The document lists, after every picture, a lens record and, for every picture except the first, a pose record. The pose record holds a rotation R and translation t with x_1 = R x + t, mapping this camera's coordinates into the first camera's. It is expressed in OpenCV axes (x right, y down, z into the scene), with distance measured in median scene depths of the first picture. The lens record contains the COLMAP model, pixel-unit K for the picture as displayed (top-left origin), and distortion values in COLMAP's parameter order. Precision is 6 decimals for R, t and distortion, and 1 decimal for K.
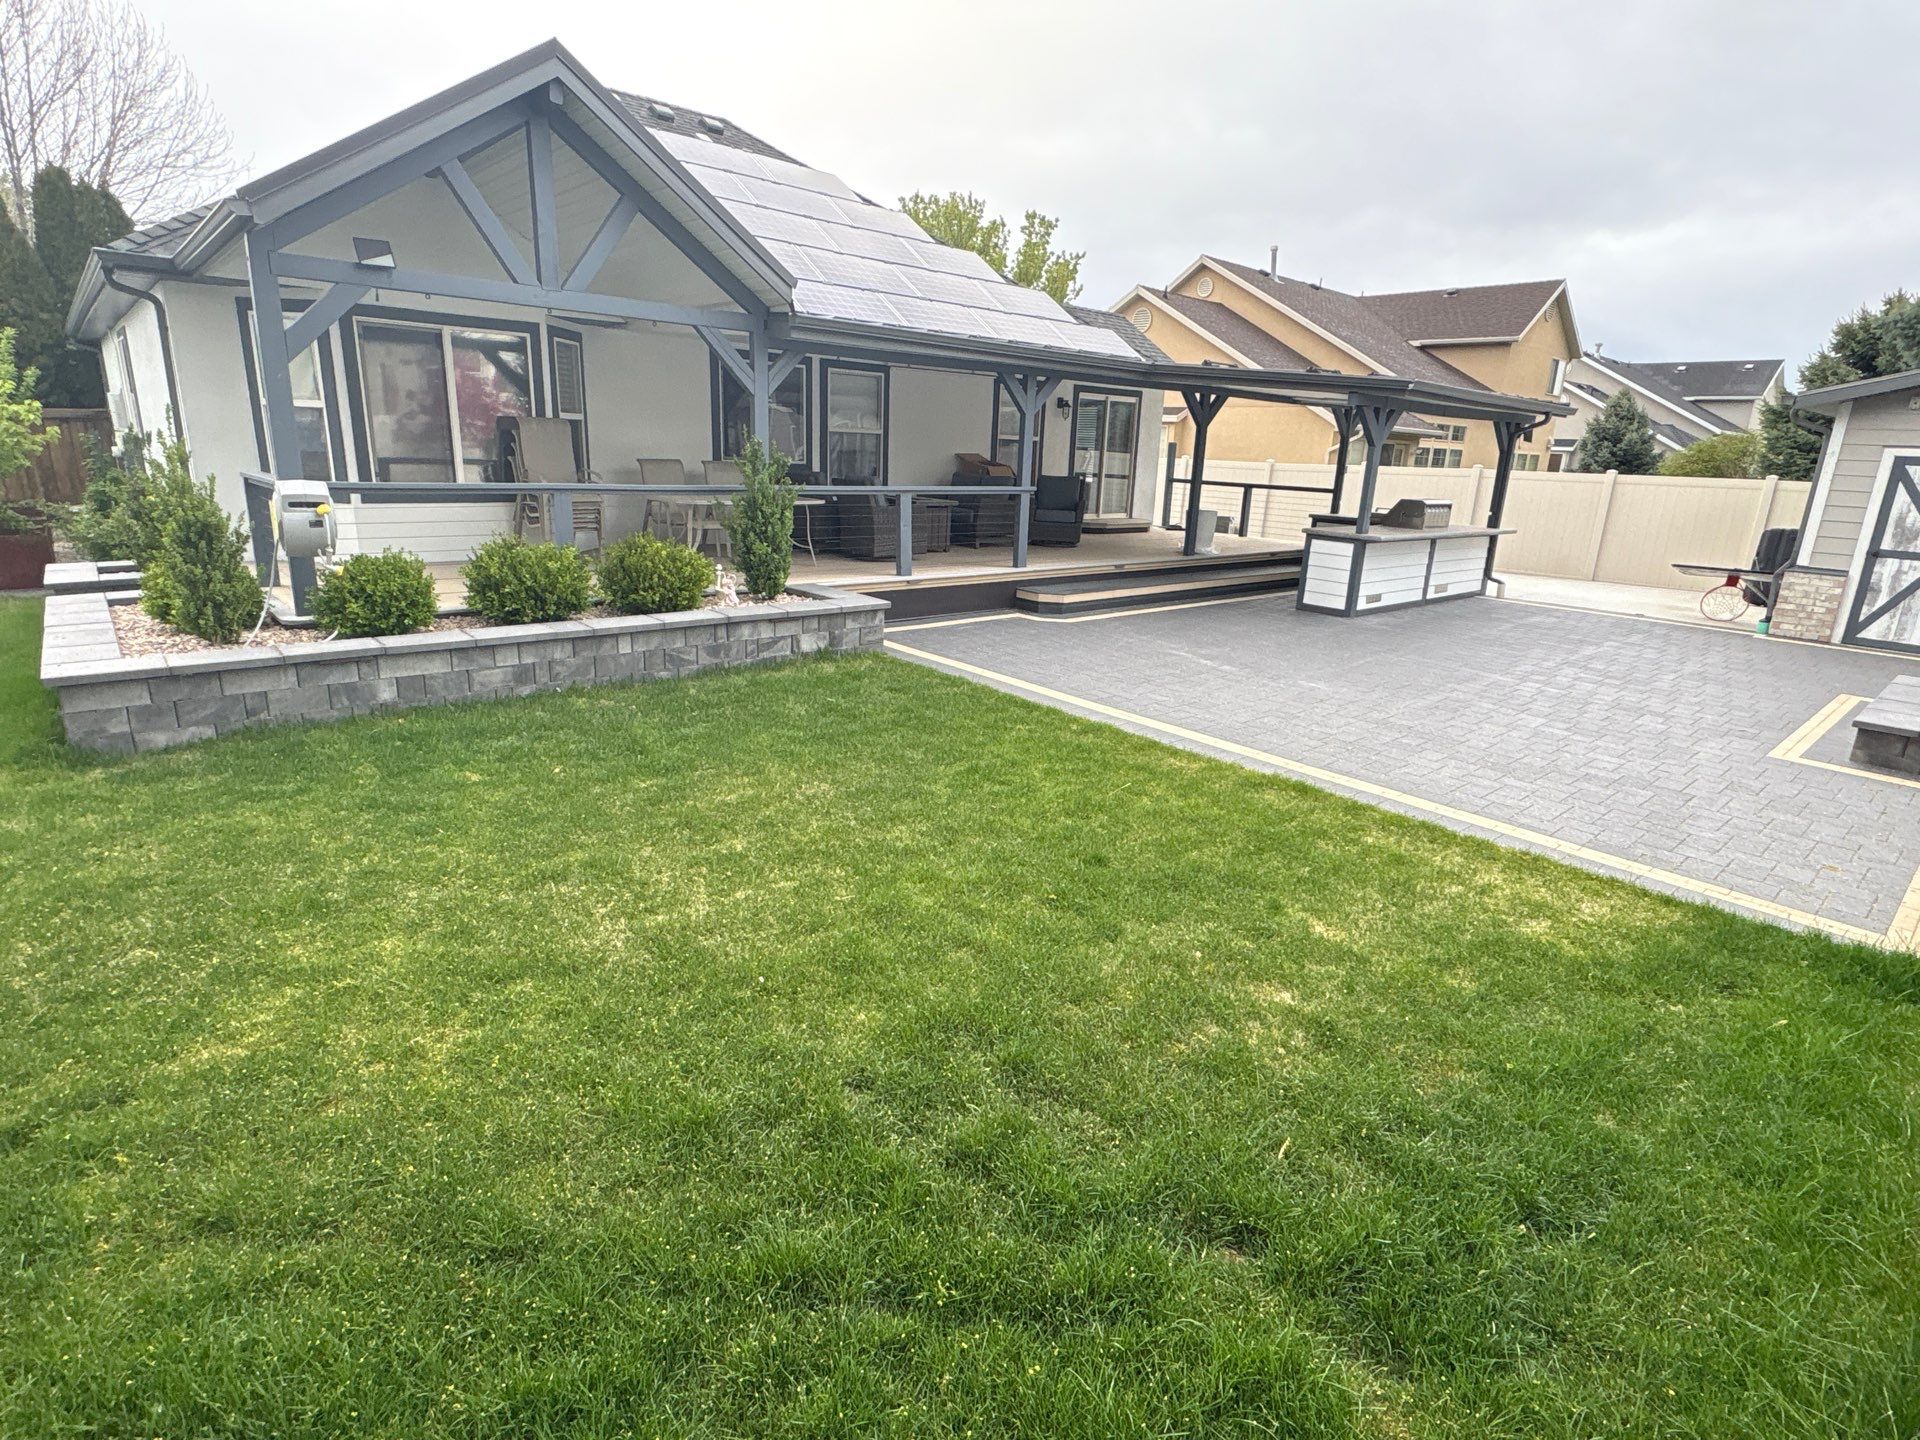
lens RADIAL K [[984.1, 0, 961.0], [0, 984.1, 720.5], [0, 0, 1]] dist [-0.001886, 0.000768]
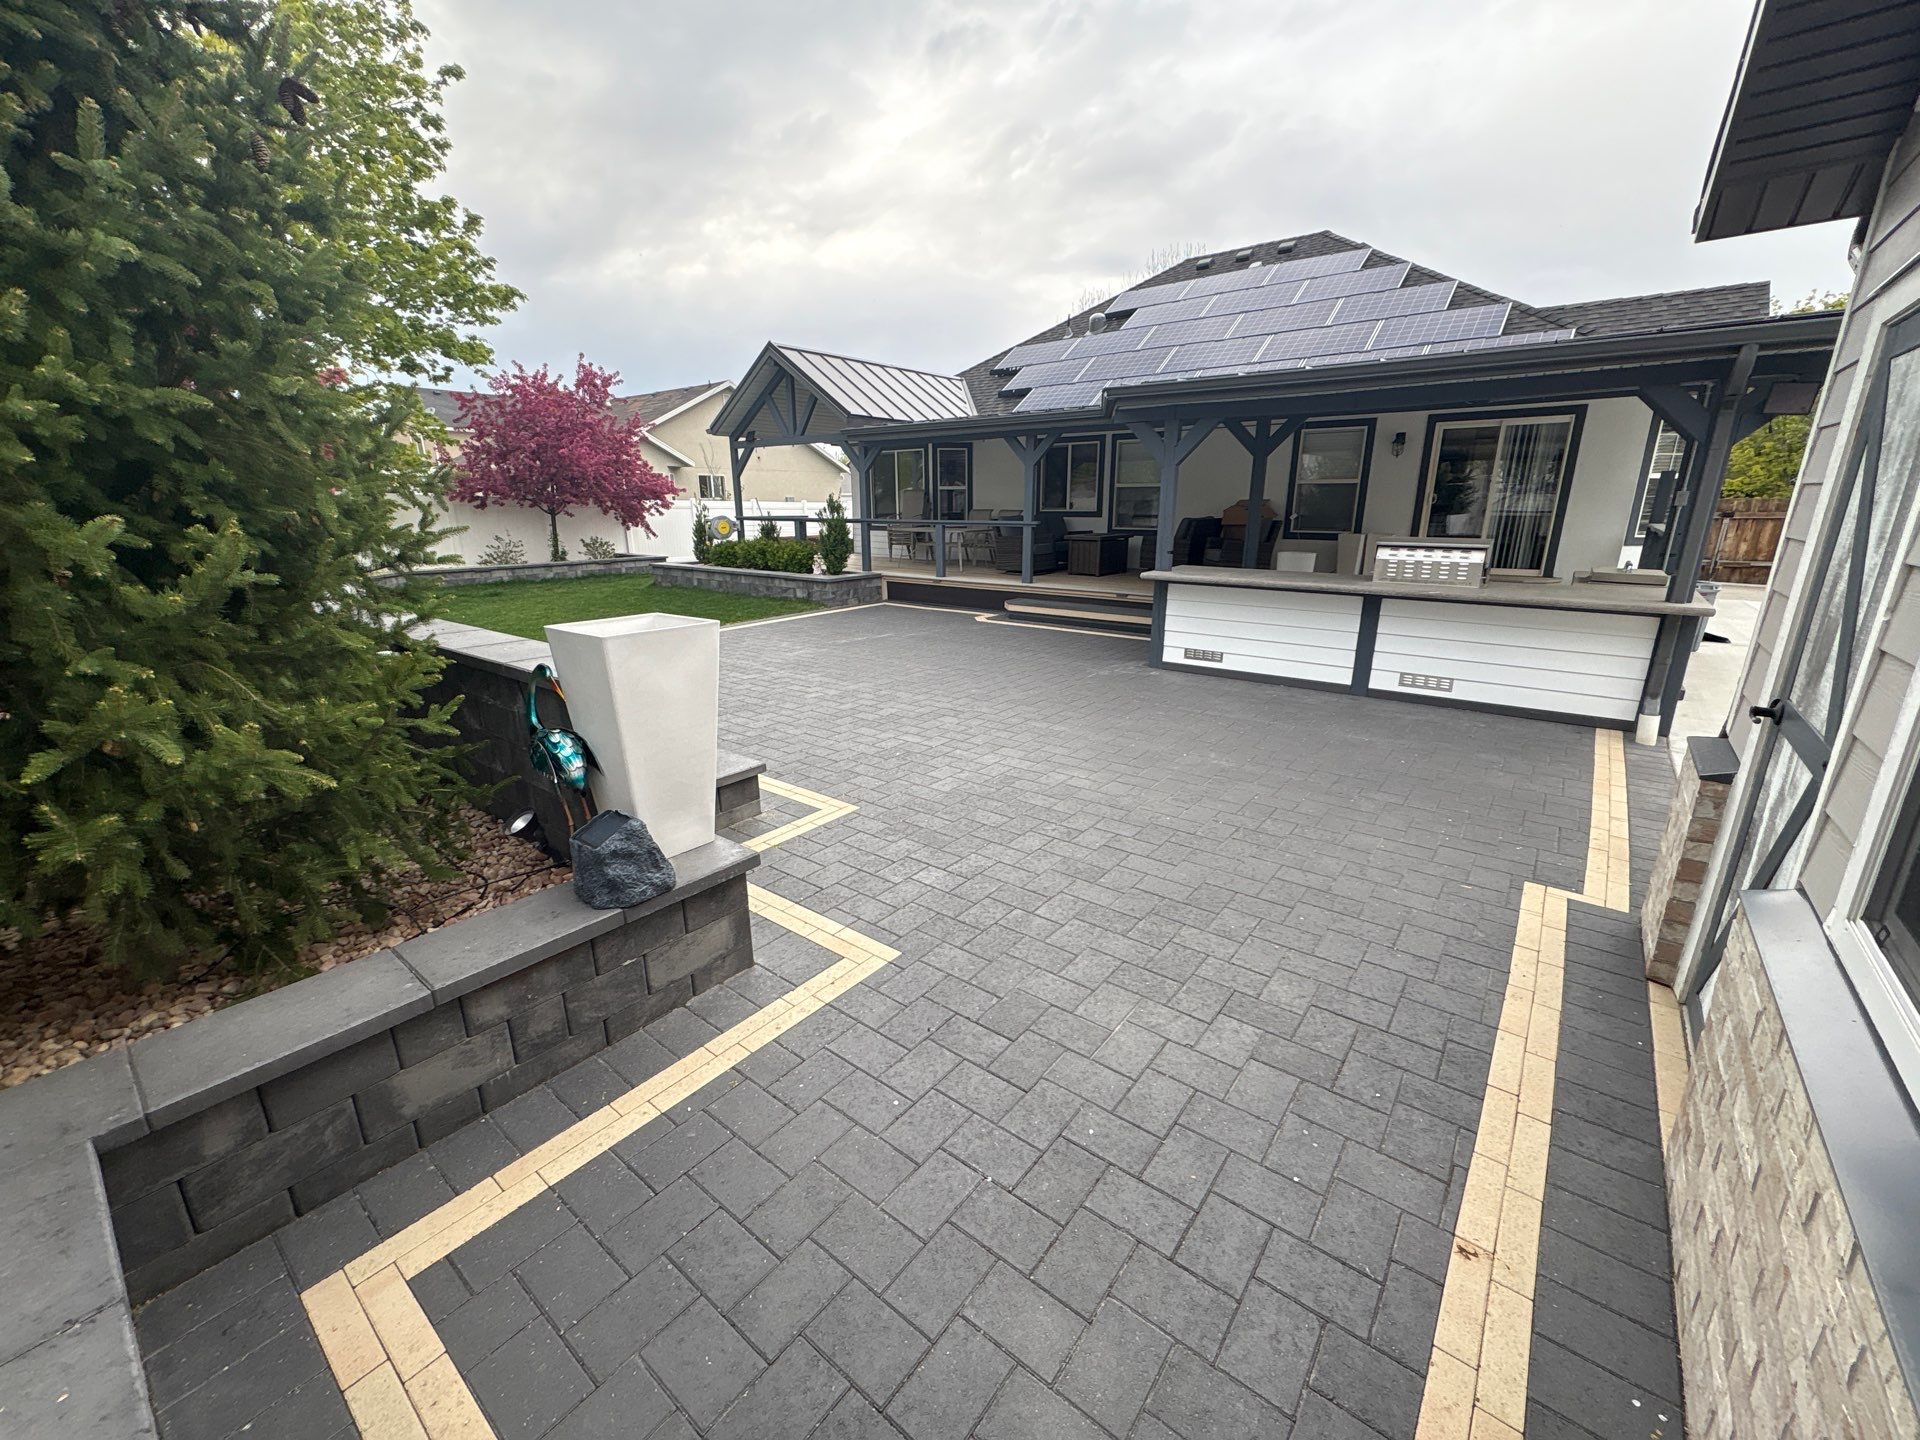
lens RADIAL K [[764.2, 0, 958.0], [0, 764.2, 718.6], [0, 0, 1]] dist [0.001435, -0.000028]
pose [[0.174830, 0.229666, -0.957438, 1.445498], [-0.256709, 0.949415, 0.180865, -0.197964], [0.950544, 0.214163, 0.224944, 0.985150]]
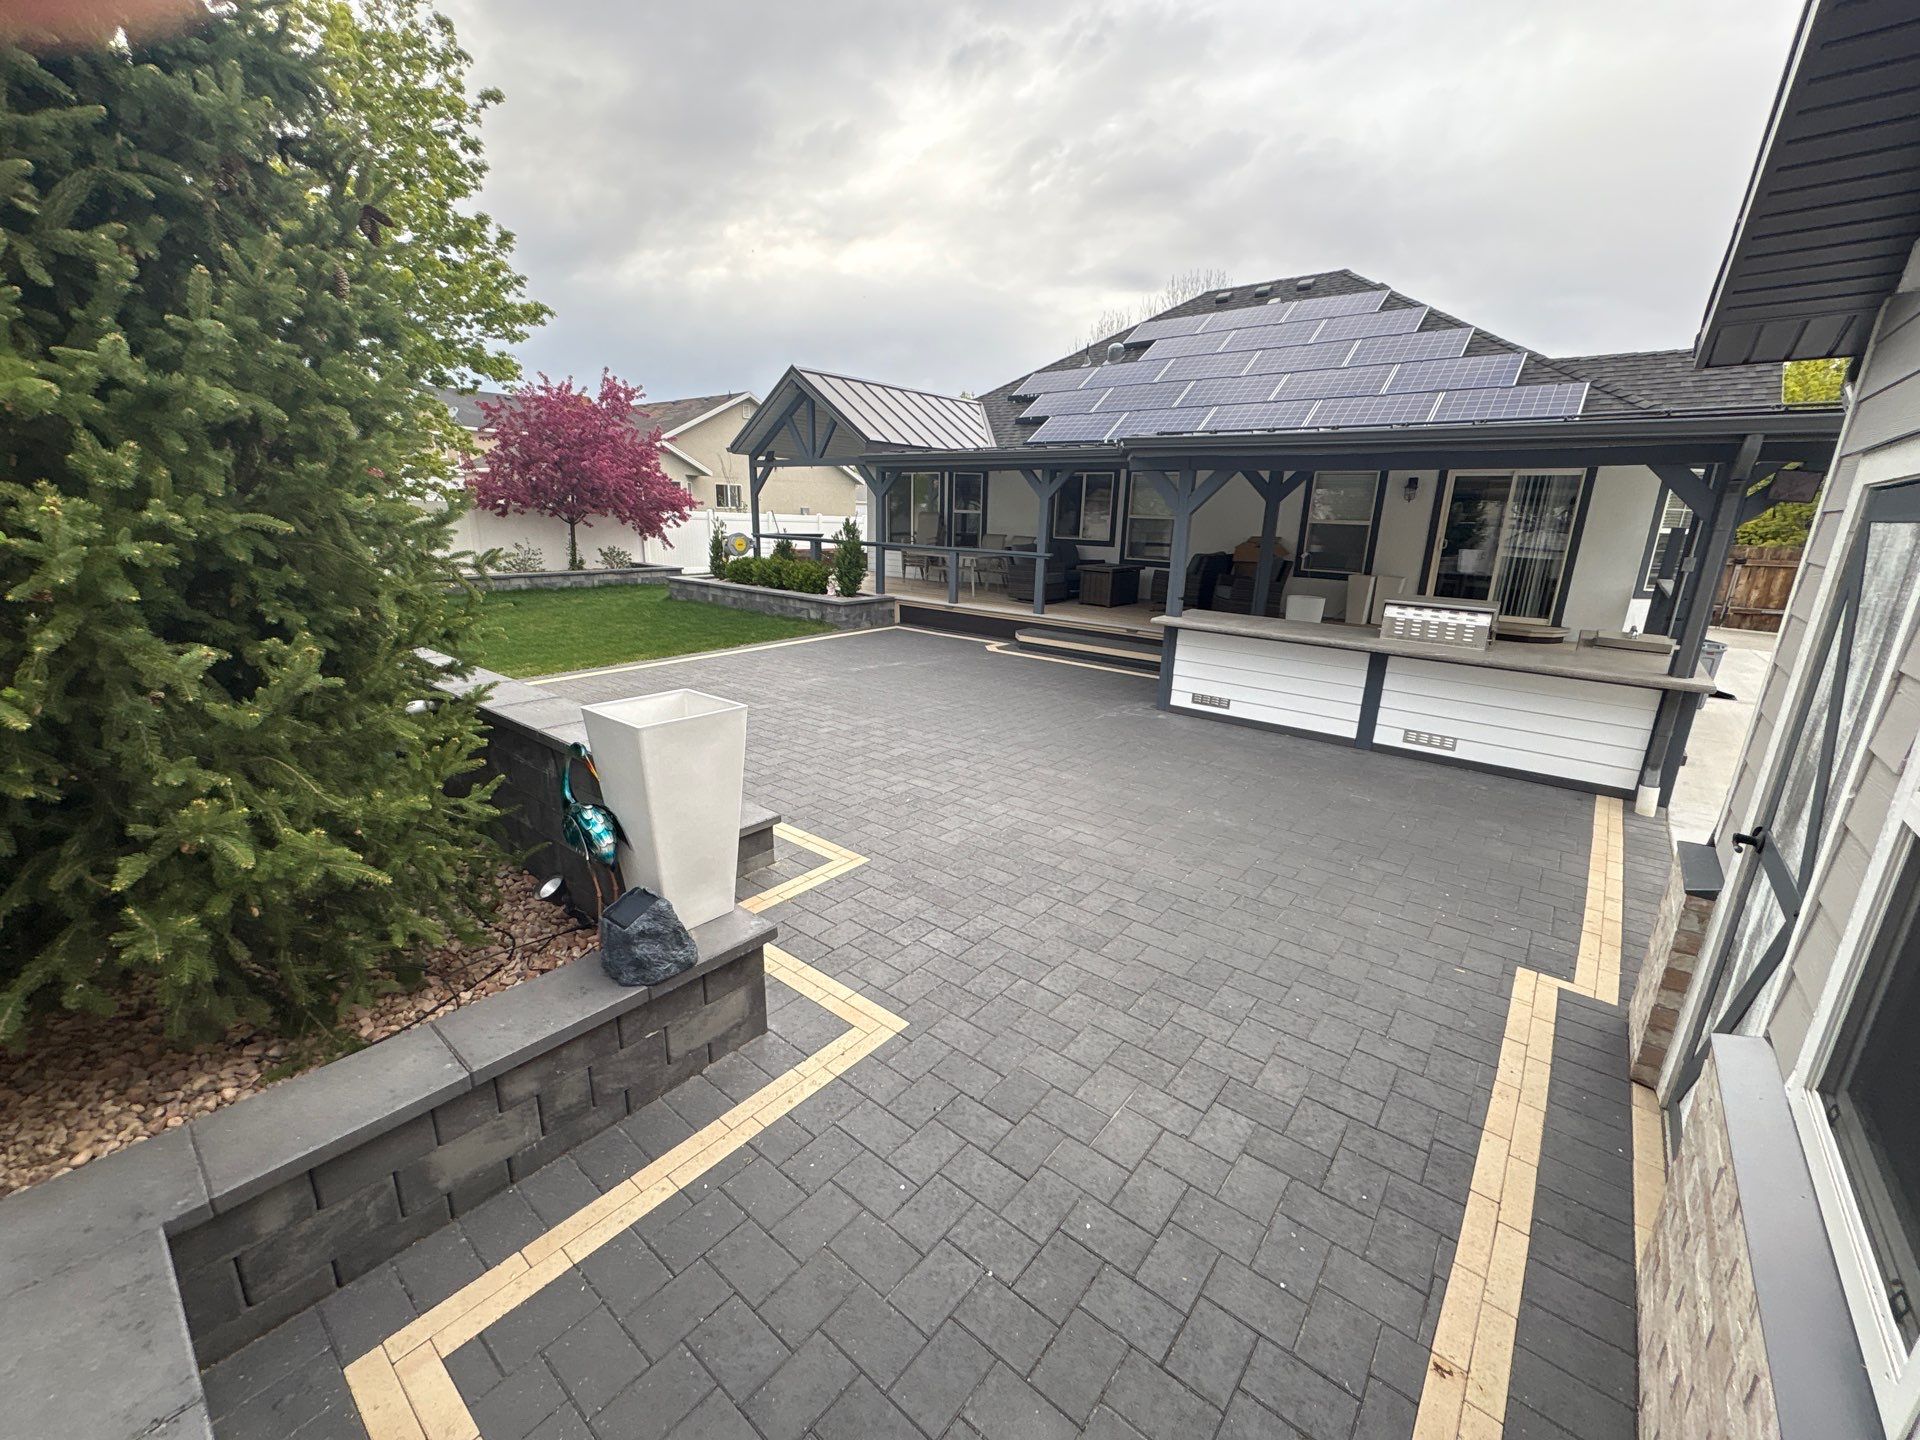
lens RADIAL K [[764.2, 0, 957.4], [0, 764.2, 717.6], [0, 0, 1]] dist [0.001435, -0.000028]
pose [[0.159513, 0.225557, -0.961083, 1.450399], [-0.286033, 0.942347, 0.173686, -0.233851], [0.944850, 0.247196, 0.214833, 0.969432]]
